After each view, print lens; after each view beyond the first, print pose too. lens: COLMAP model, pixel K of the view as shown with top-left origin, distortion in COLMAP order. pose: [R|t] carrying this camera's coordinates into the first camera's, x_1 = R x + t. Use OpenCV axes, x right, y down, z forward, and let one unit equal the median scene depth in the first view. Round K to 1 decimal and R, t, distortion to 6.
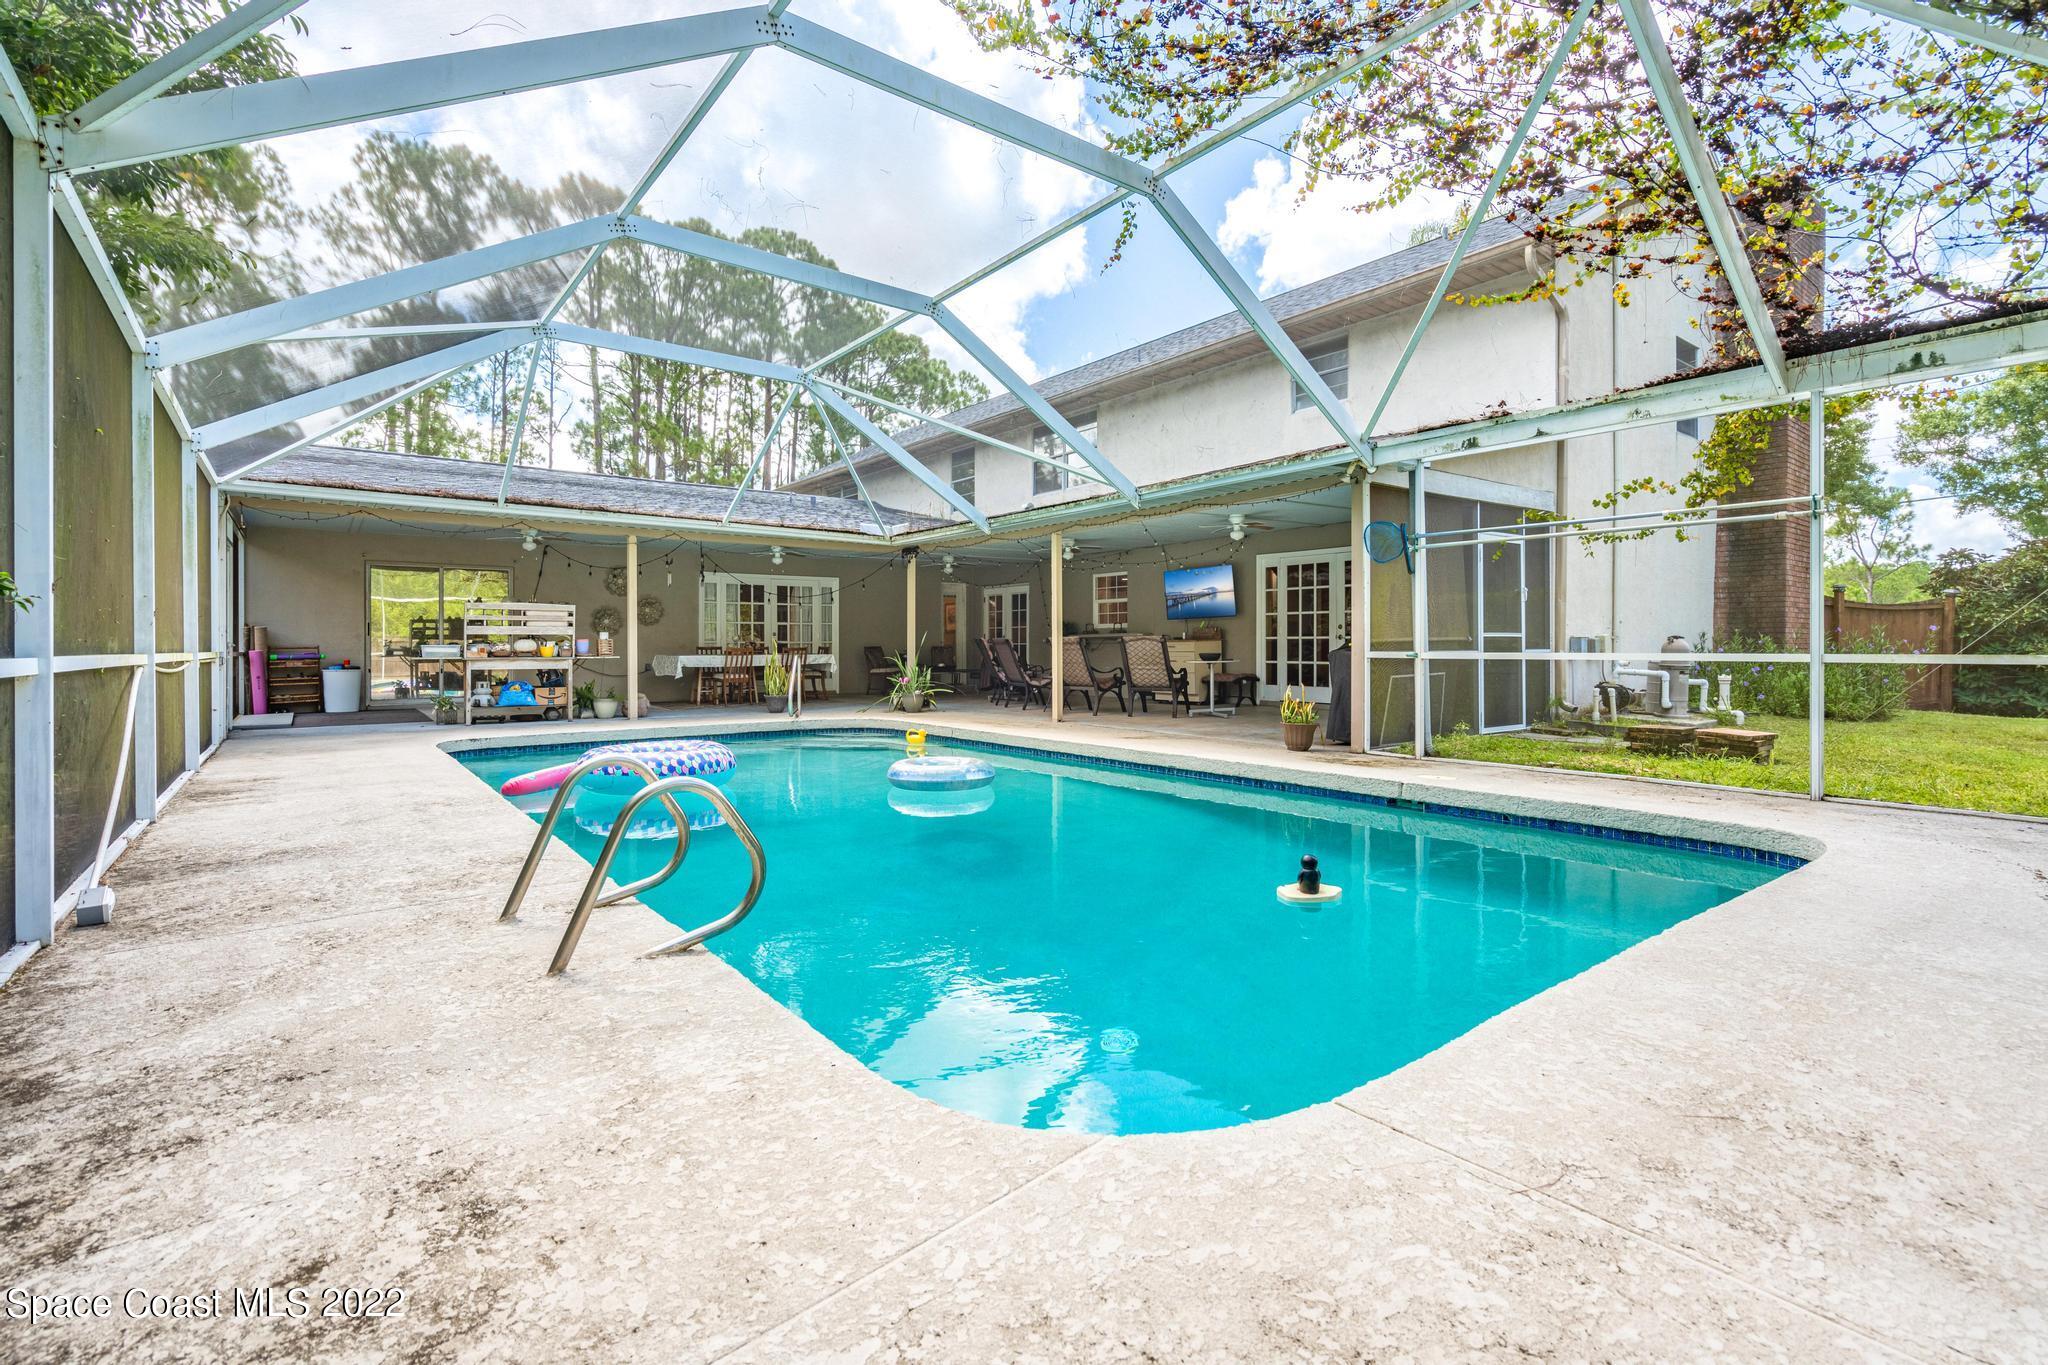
lens RADIAL K [[938.4, 0, 1024.0], [0, 938.4, 682.5], [0, 0, 1]] dist [0.004392, -0.000079]
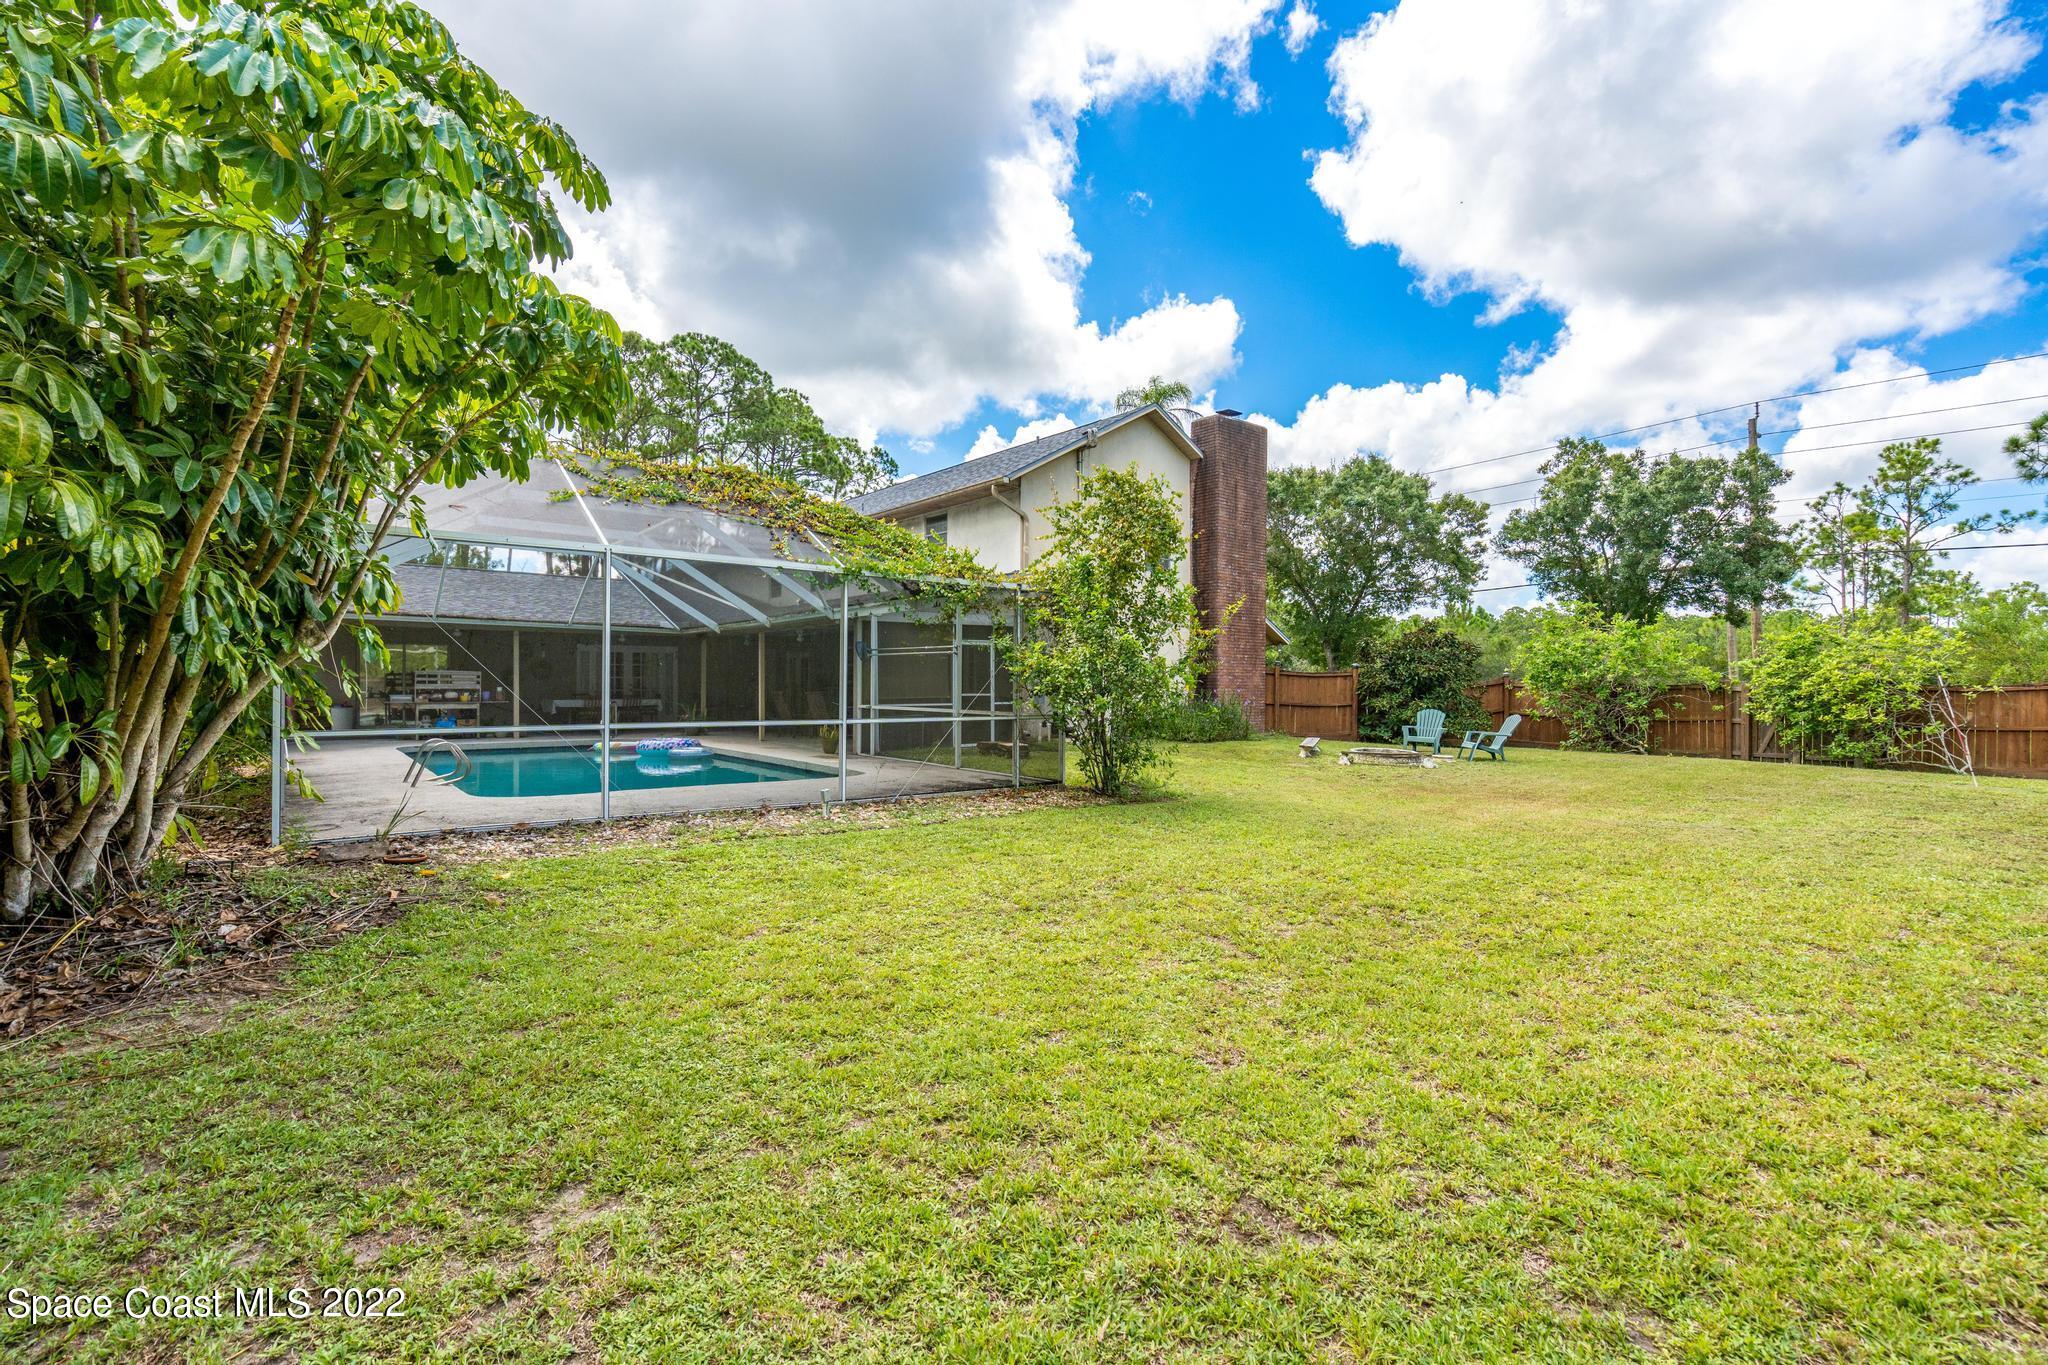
lens RADIAL K [[892.6, 0, 967.1], [0, 892.6, 677.7], [0, 0, 1]] dist [-0.013121, 0.000491]
pose [[0.999972, 0.007255, 0.001844, 0.410043], [-0.007172, 0.999115, -0.041450, -0.010821], [-0.002143, 0.041436, 0.999139, -0.627151]]
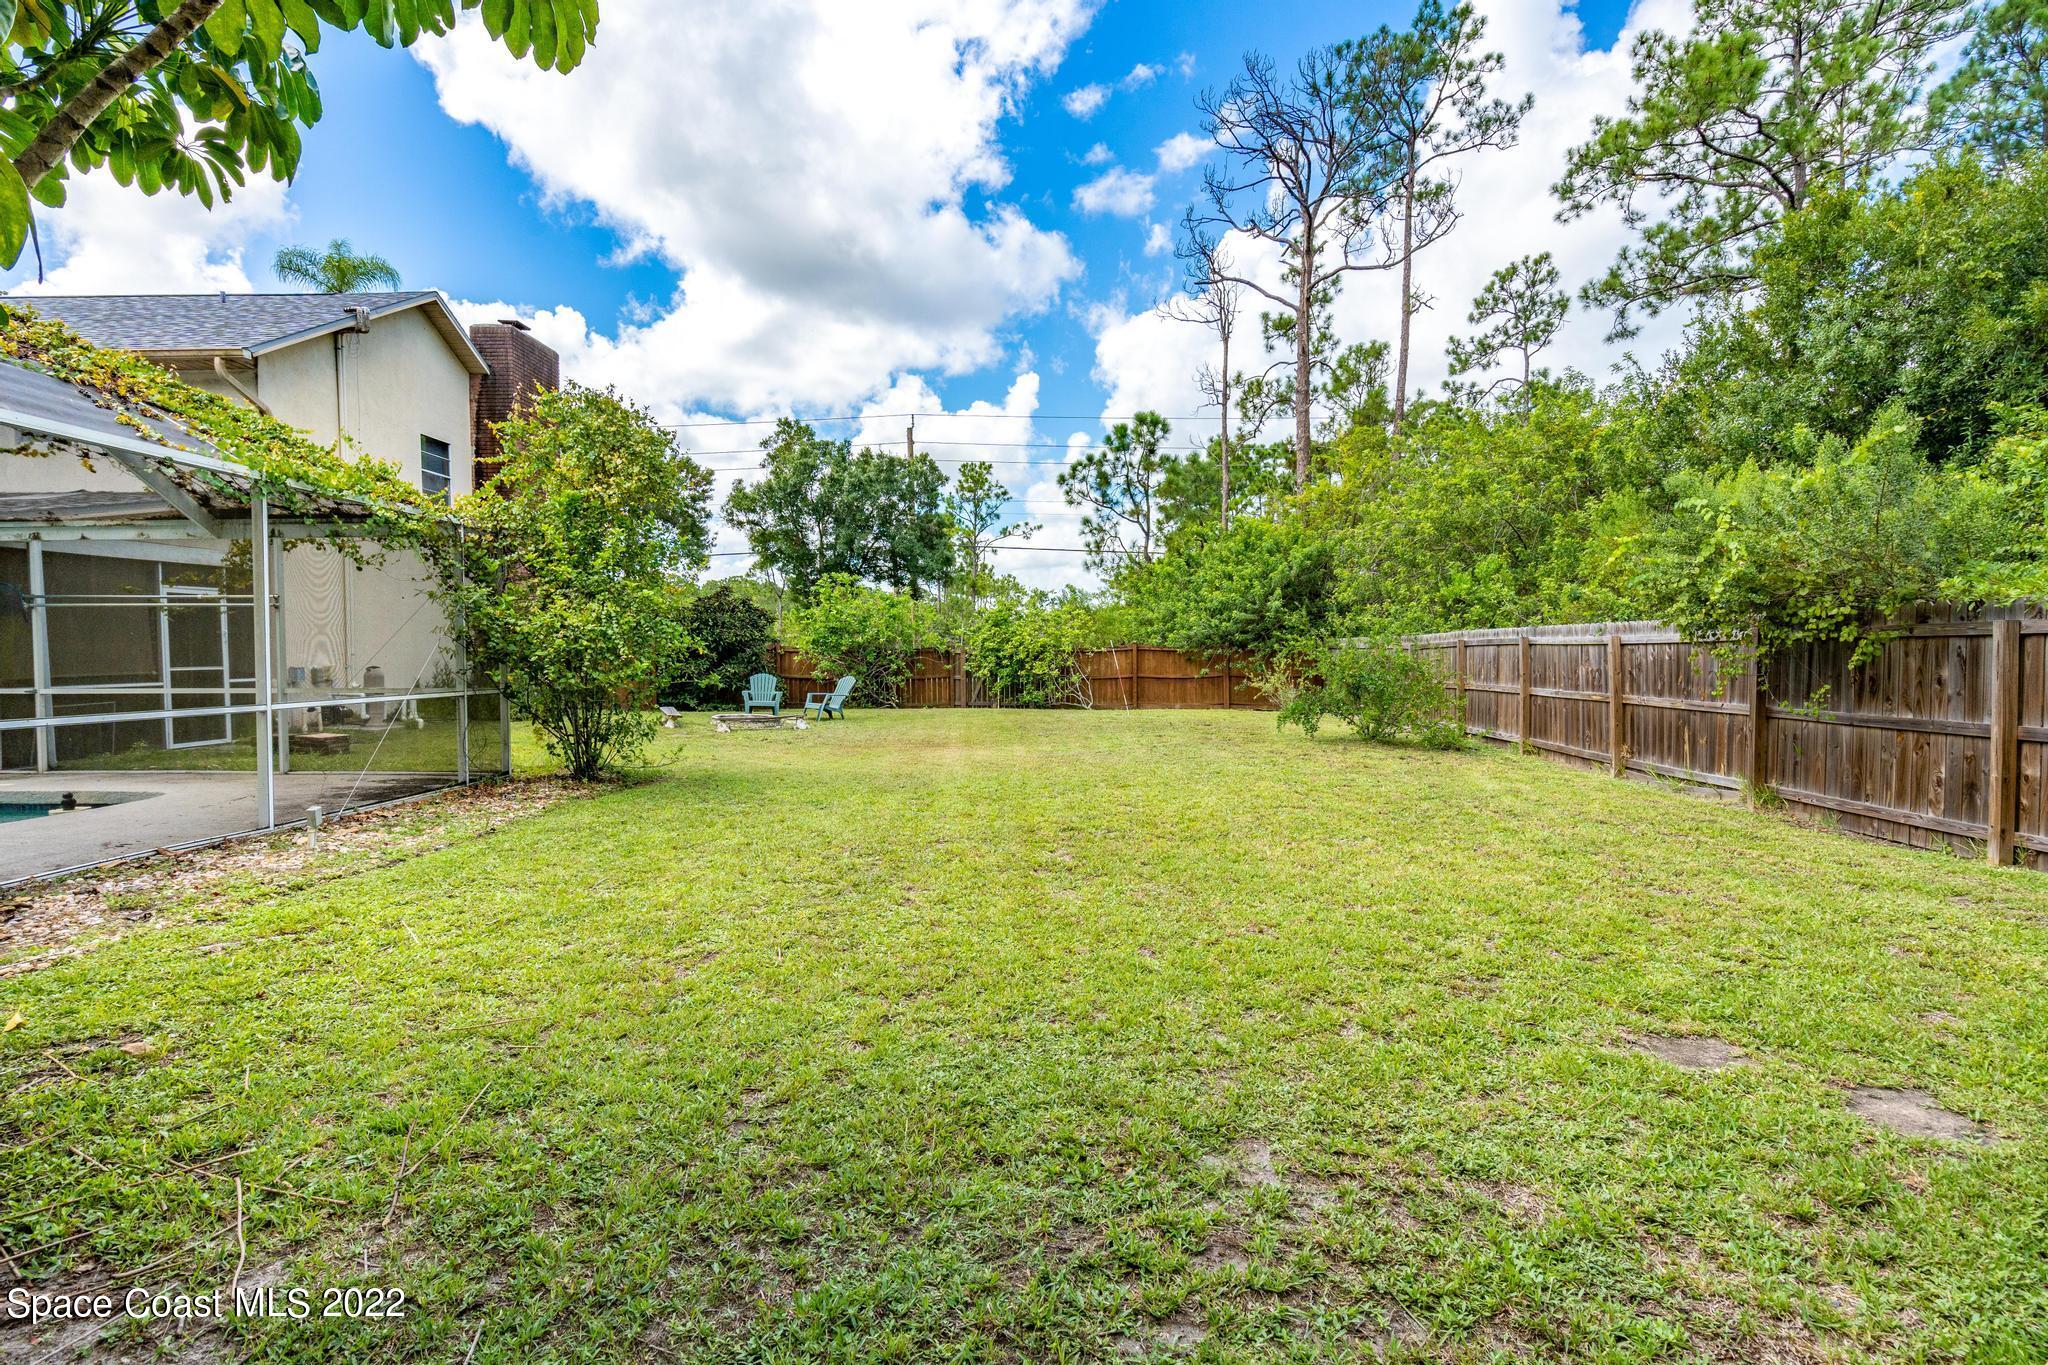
lens RADIAL K [[1019.6, 0, 1024.0], [0, 1019.6, 682.5], [0, 0, 1]] dist [-0.000379, -0.000346]
pose [[0.619918, -0.022396, 0.784347, 0.107447], [0.031169, 0.999507, 0.003905, -0.002109], [-0.784048, 0.022026, 0.620310, -0.577090]]
